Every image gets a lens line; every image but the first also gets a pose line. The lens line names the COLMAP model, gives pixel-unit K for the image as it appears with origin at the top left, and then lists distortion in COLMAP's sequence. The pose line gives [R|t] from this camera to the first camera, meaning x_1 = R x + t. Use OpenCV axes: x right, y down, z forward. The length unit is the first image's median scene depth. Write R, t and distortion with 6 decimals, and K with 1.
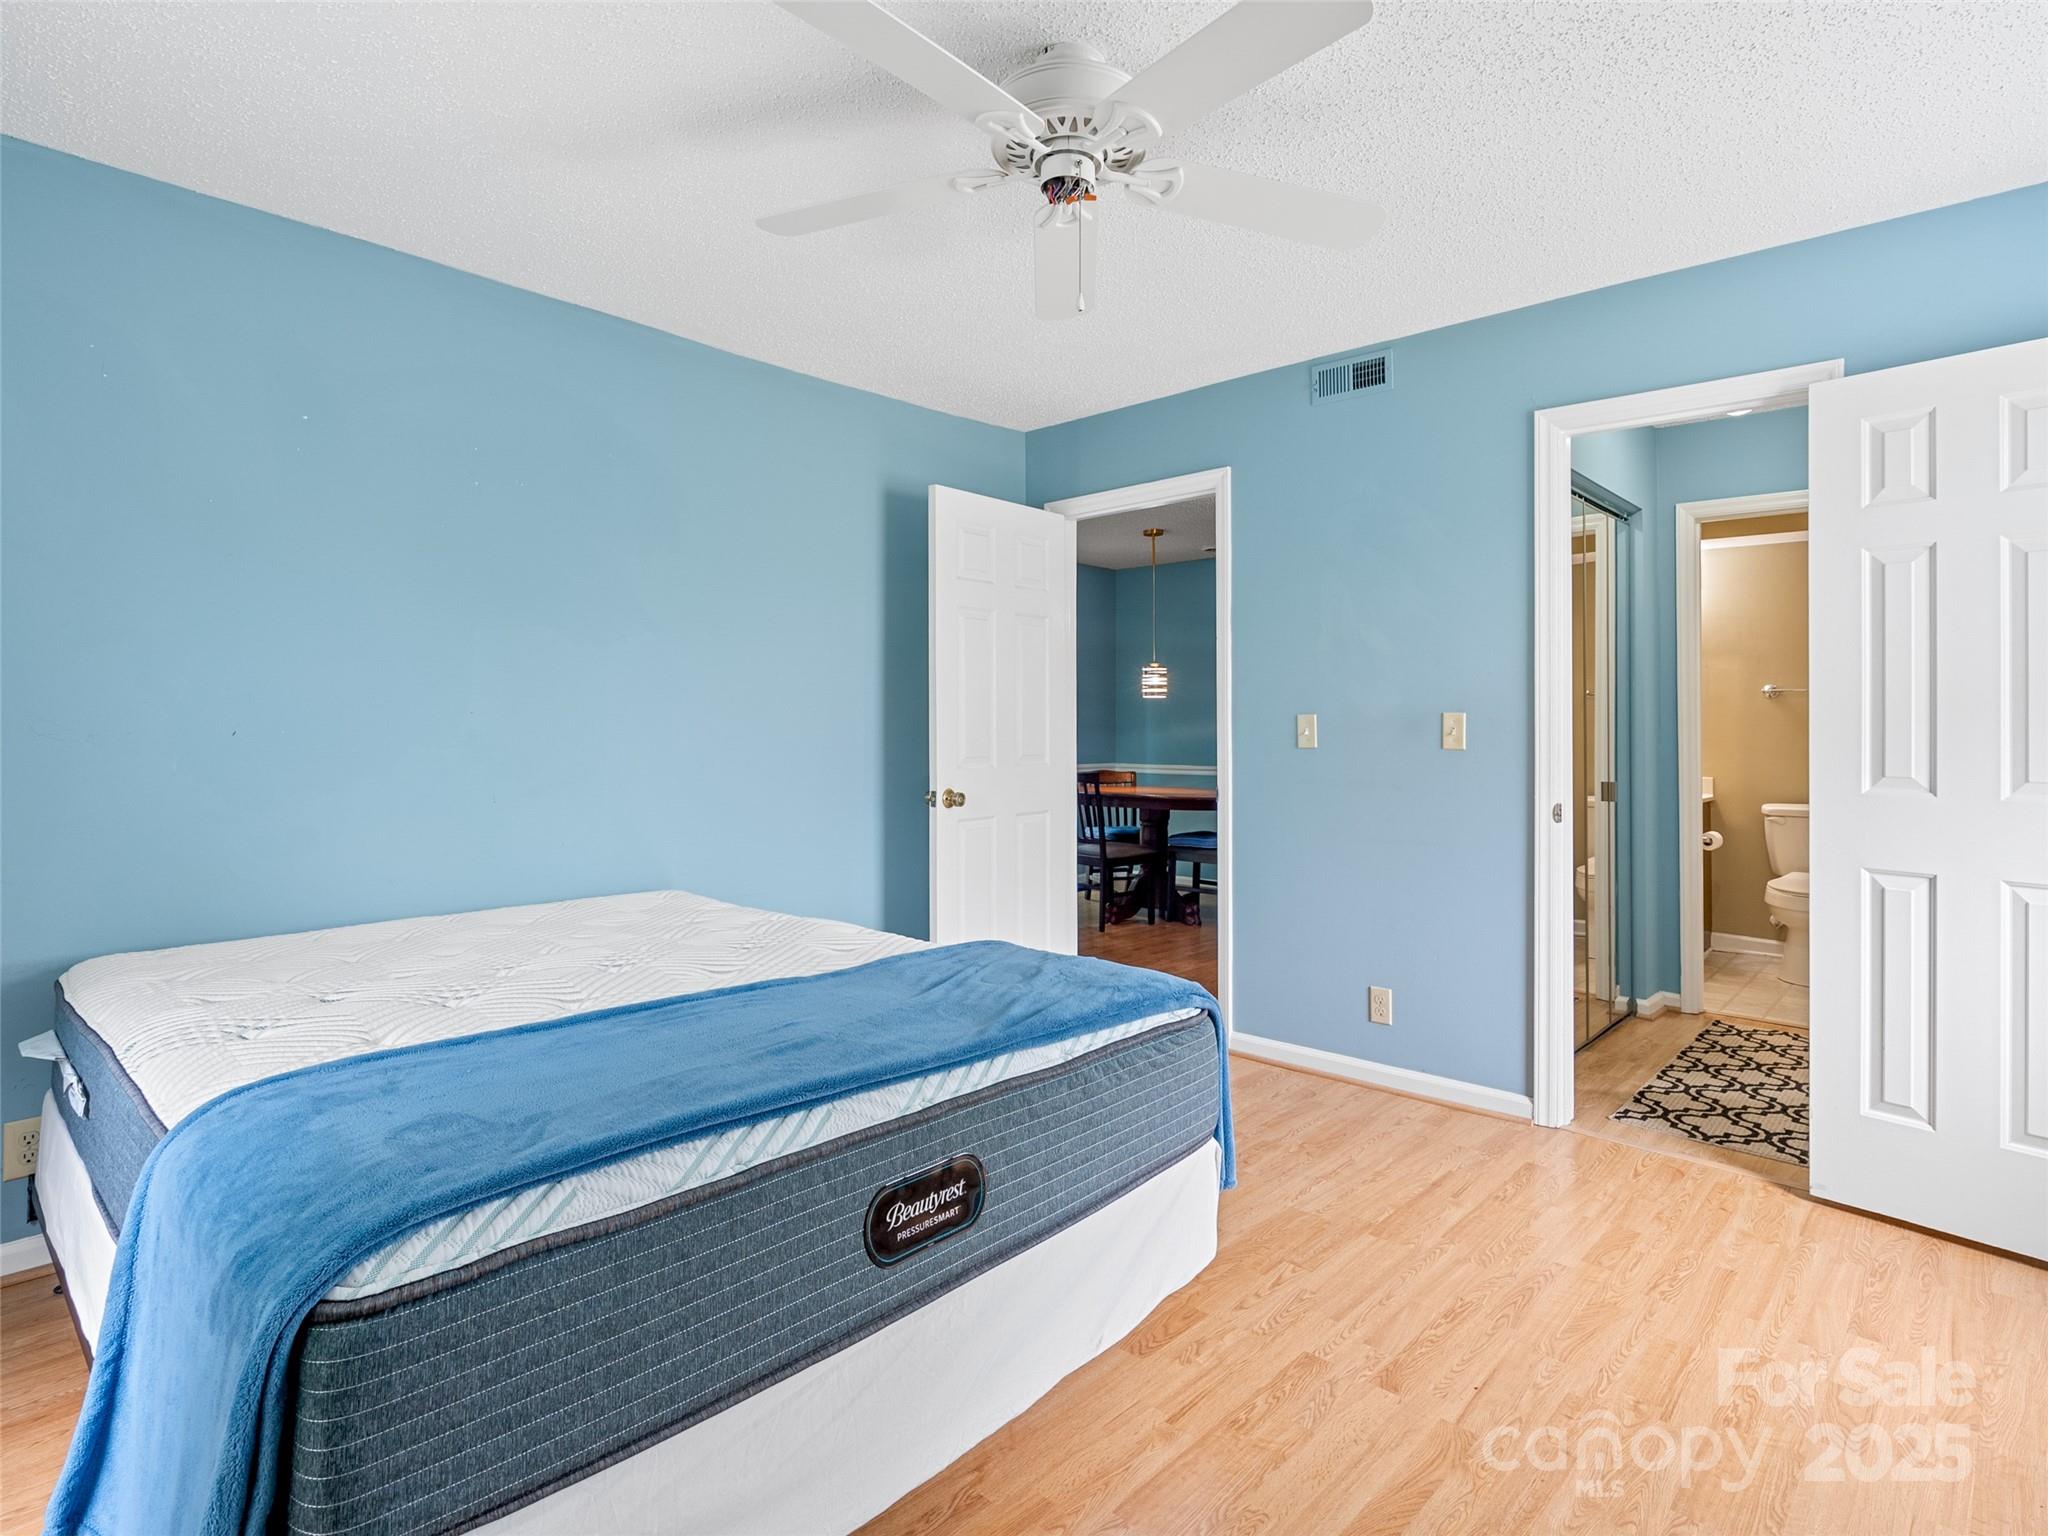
lens RADIAL K [[1056.4, 0, 1024.8], [0, 1056.4, 761.6], [0, 0, 1]] dist [-0.005166, 0.002307]
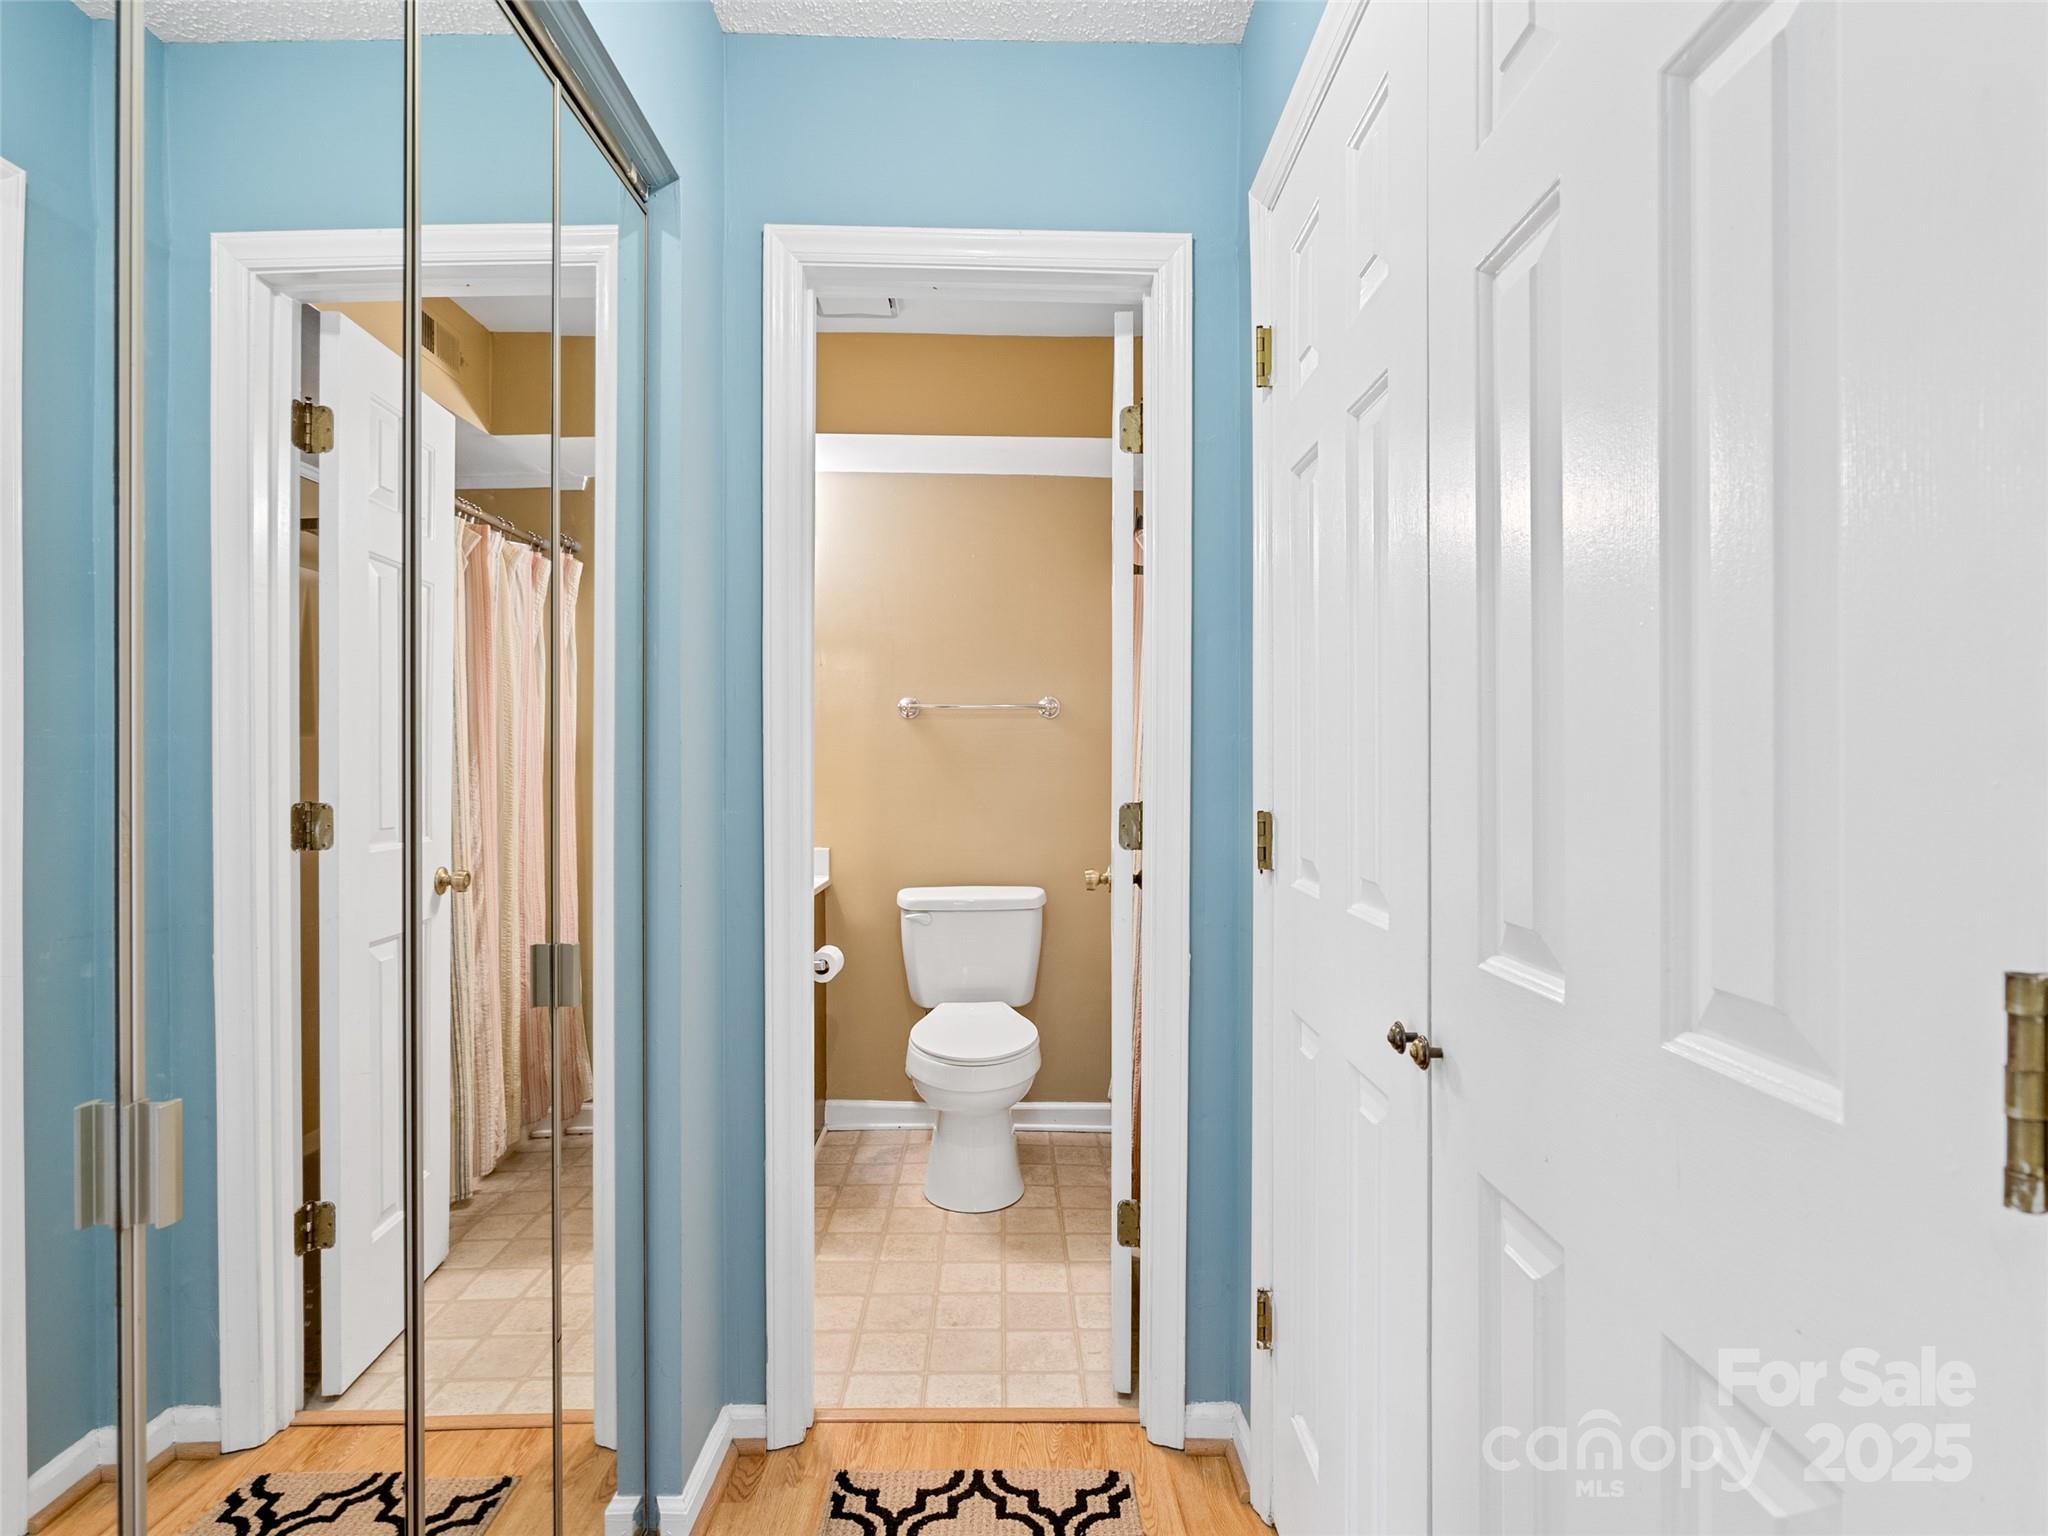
lens RADIAL K [[1056.4, 0, 1024.8], [0, 1056.4, 761.6], [0, 0, 1]] dist [-0.005166, 0.002307]
pose [[0.719122, 0.018164, 0.694646, 0.332320], [-0.003862, 0.999747, -0.022144, -0.021625], [-0.694873, 0.013241, 0.719011, 0.518070]]
